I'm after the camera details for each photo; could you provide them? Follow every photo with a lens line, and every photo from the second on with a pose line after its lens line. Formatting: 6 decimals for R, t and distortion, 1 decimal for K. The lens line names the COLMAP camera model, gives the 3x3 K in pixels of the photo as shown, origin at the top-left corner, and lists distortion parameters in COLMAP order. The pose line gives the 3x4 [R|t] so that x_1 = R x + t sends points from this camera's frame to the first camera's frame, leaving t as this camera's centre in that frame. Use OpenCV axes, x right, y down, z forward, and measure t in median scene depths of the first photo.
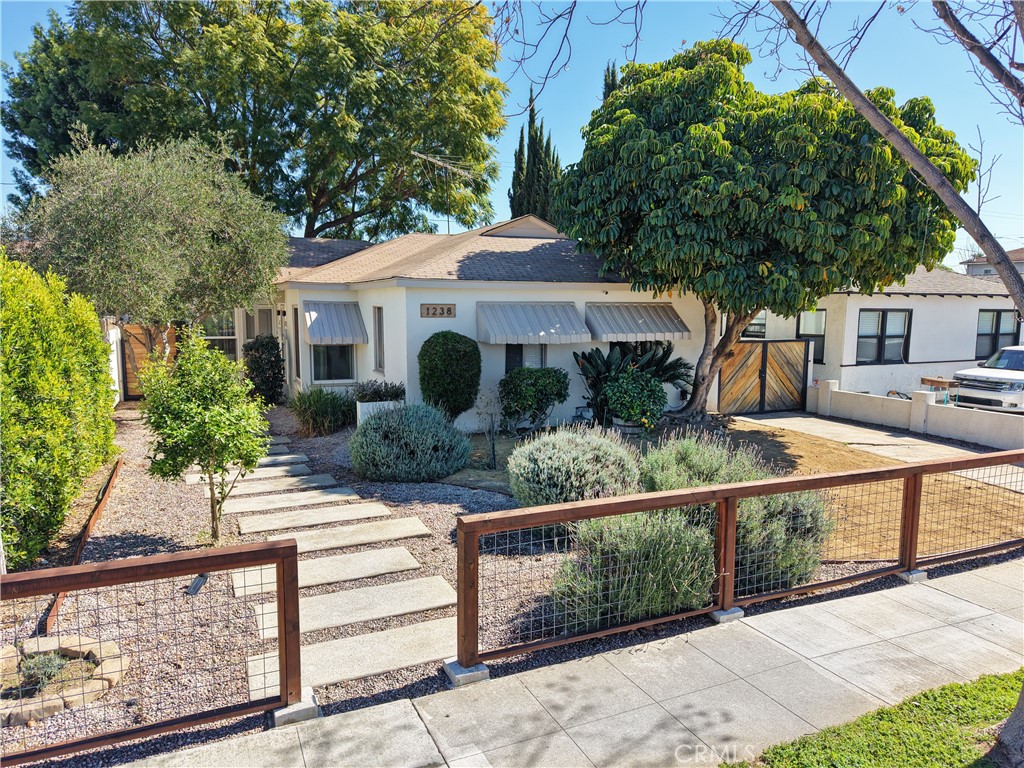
lens RADIAL K [[721.3, 0, 509.3], [0, 721.3, 351.4], [0, 0, 1]] dist [0.011995, -0.013373]
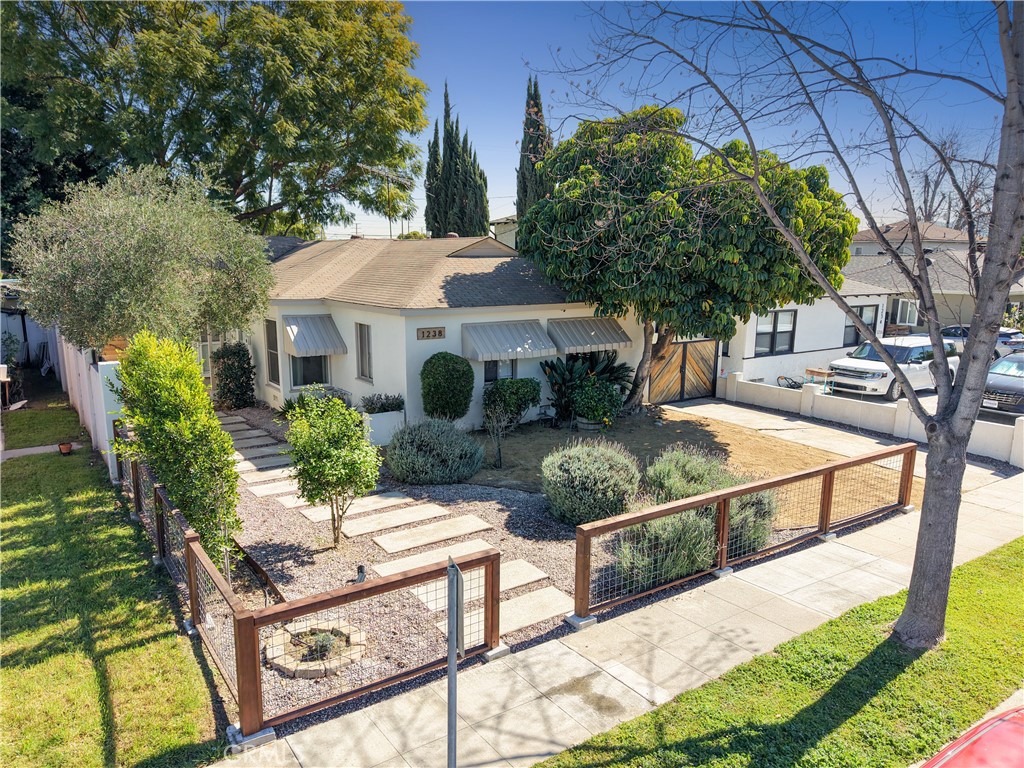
lens RADIAL K [[721.3, 0, 494.0], [0, 721.3, 376.5], [0, 0, 1]] dist [0.011995, -0.013373]
pose [[0.989202, -0.036702, 0.141888, -0.211974], [0.024470, 0.995906, 0.087016, -0.109398], [-0.144501, -0.082604, 0.986051, -0.230854]]
